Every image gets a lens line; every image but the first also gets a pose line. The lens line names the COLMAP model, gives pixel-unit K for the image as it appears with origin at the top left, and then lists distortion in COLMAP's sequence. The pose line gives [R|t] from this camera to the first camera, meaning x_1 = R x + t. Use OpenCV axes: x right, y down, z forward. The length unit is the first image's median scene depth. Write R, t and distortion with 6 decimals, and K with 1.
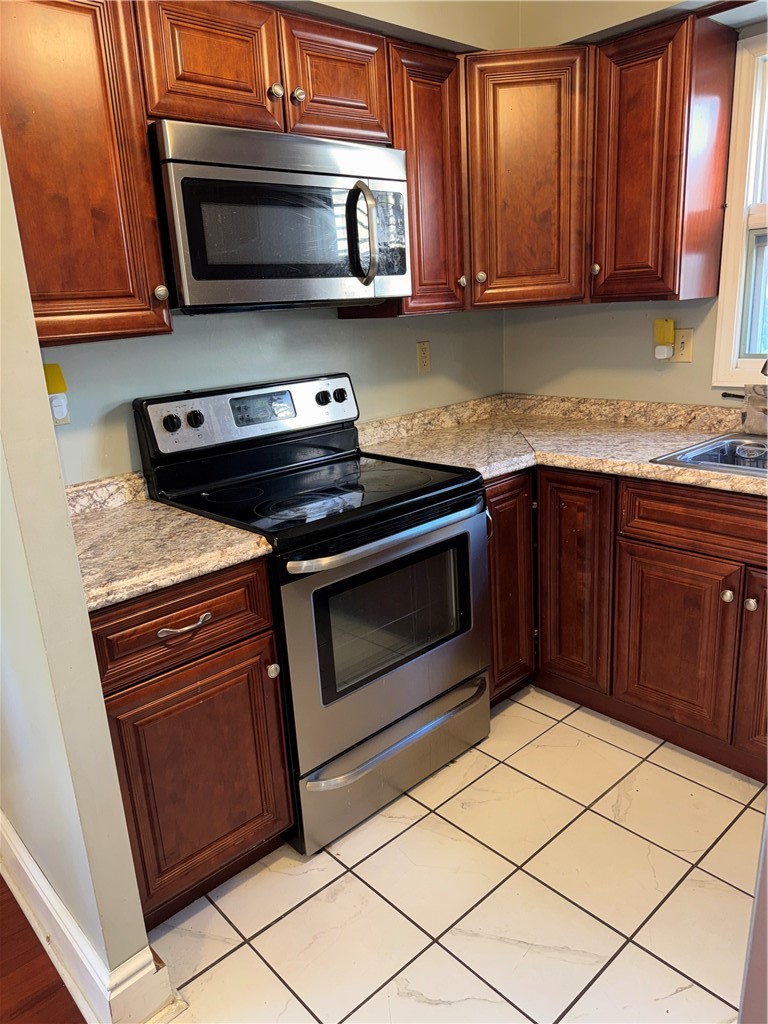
lens RADIAL K [[714.2, 0, 376.3], [0, 714.2, 503.6], [0, 0, 1]] dist [0.041437, -0.050324]
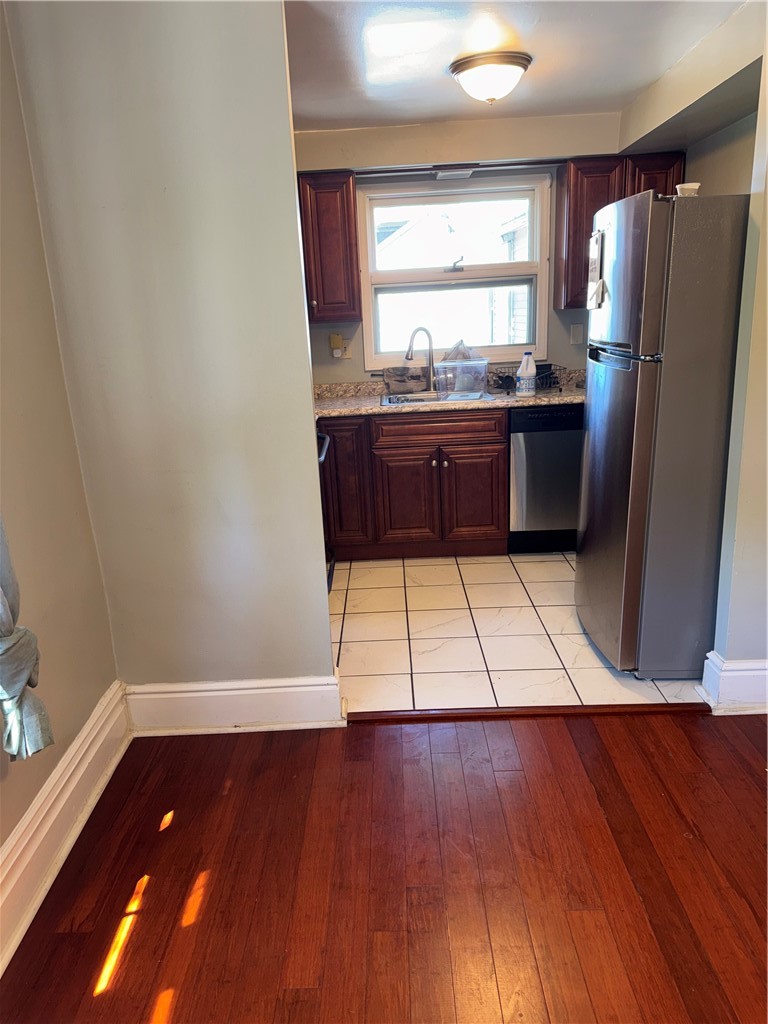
lens RADIAL K [[714.2, 0, 383.3], [0, 714.2, 512.4], [0, 0, 1]] dist [0.041437, -0.050324]
pose [[0.678787, -0.180545, 0.711794, -0.964828], [0.209203, 0.976682, 0.048231, 0.120976], [-0.703905, 0.116171, 0.700730, -0.276201]]
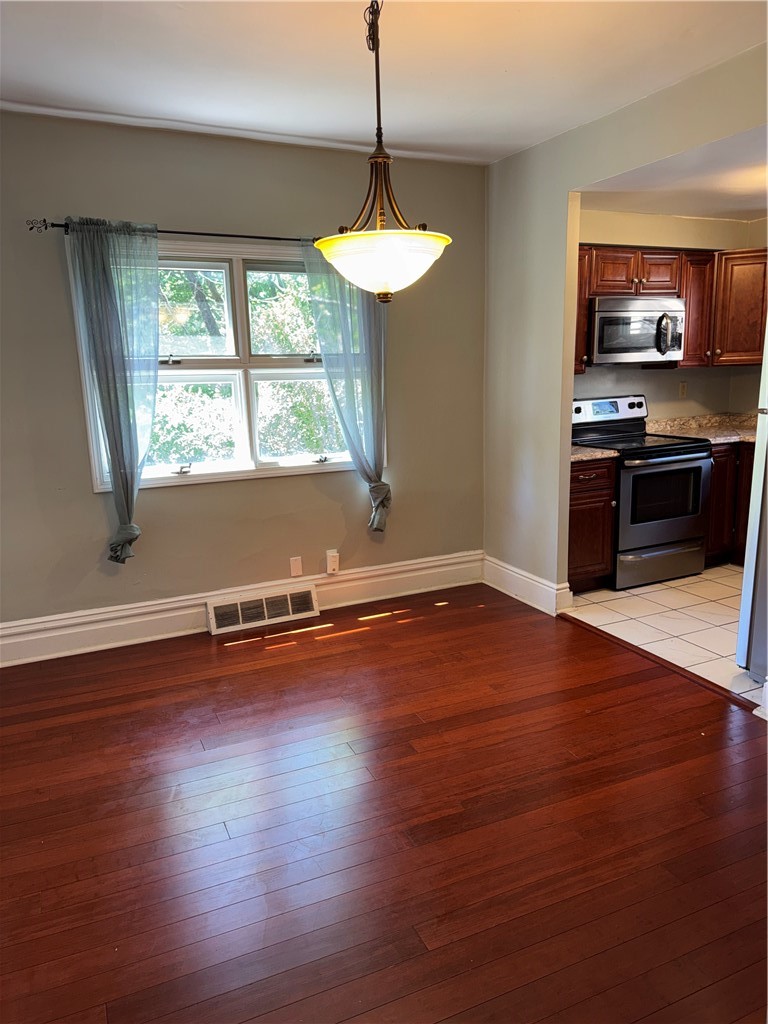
lens RADIAL K [[714.2, 0, 377.0], [0, 714.2, 510.2], [0, 0, 1]] dist [0.041437, -0.050324]
pose [[0.952777, 0.087770, -0.290711, -0.160065], [-0.103102, 0.993952, -0.037819, 0.345675], [0.285633, 0.066006, 0.956063, -1.333999]]
